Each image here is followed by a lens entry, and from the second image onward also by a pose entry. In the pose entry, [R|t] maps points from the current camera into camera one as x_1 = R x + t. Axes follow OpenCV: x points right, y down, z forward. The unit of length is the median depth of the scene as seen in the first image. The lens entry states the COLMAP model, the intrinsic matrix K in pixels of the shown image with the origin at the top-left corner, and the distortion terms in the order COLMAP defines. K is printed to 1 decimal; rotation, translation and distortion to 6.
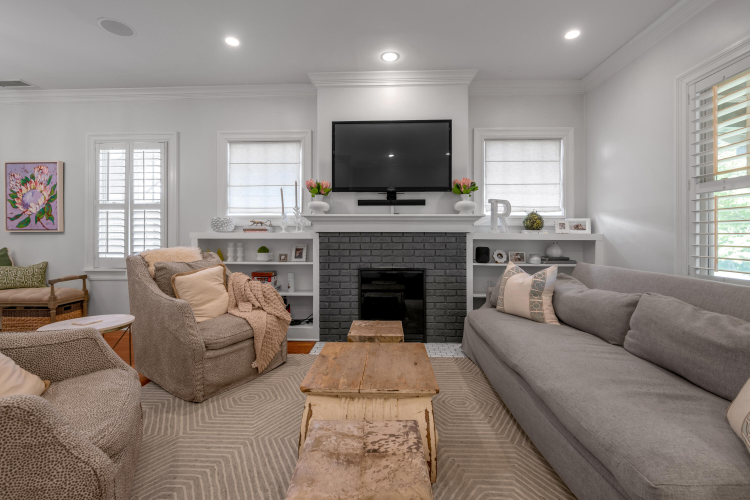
lens RADIAL K [[320.8, 0, 380.4], [0, 320.8, 232.3], [0, 0, 1]] dist [-0.007218, 0.000273]
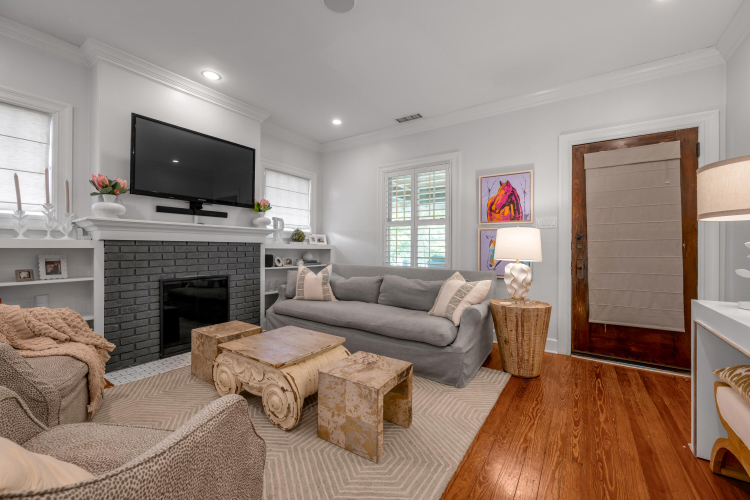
lens RADIAL K [[320.8, 0, 358.7], [0, 320.8, 239.8], [0, 0, 1]] dist [-0.007218, 0.000273]
pose [[0.542387, 0.022312, 0.839832, -0.515900], [-0.015502, 0.999743, -0.016549, 0.002901], [-0.839986, -0.004043, 0.542594, 0.018865]]
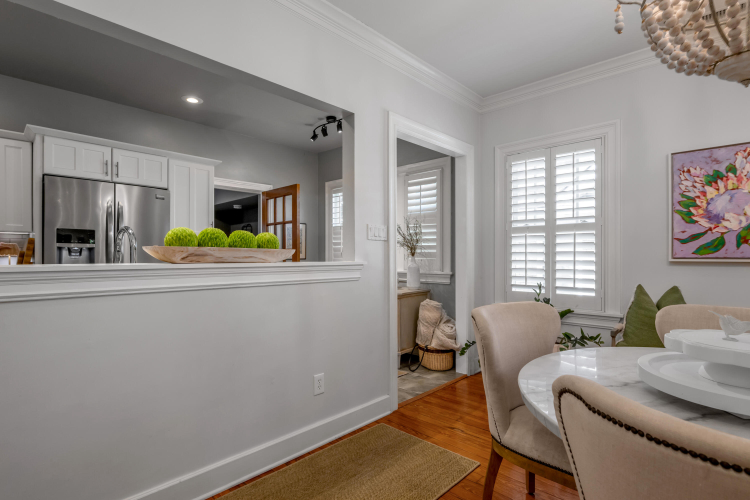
lens RADIAL K [[377.9, 0, 365.4], [0, 377.9, 262.4], [0, 0, 1]] dist [-0.019297, -0.000501]
pose [[0.733425, 0.013755, -0.679631, -1.207072], [-0.011723, 0.999903, 0.007586, 0.002463], [0.679669, 0.002404, 0.733515, 0.035900]]
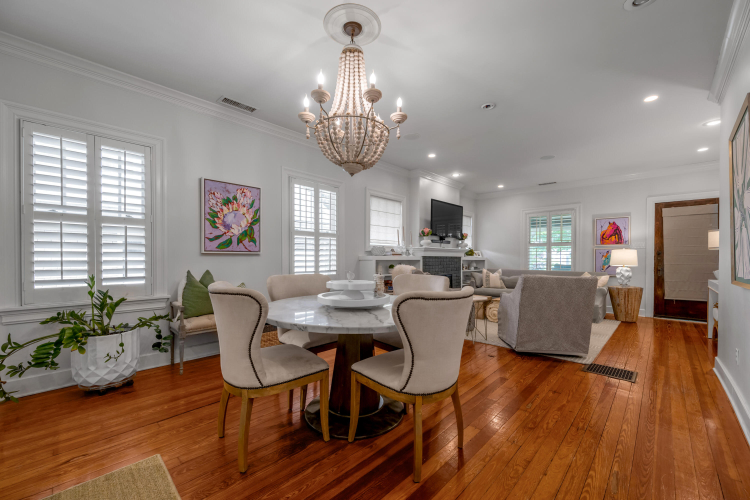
lens RADIAL K [[302.1, 0, 371.7], [0, 302.1, 256.6], [0, 0, 1]] dist [-0.010919, 0.000022]
pose [[0.670648, 0.006568, 0.741747, -1.618583], [-0.010980, 0.999939, 0.001073, 0.002896], [-0.741695, -0.008864, 0.670679, 0.051674]]
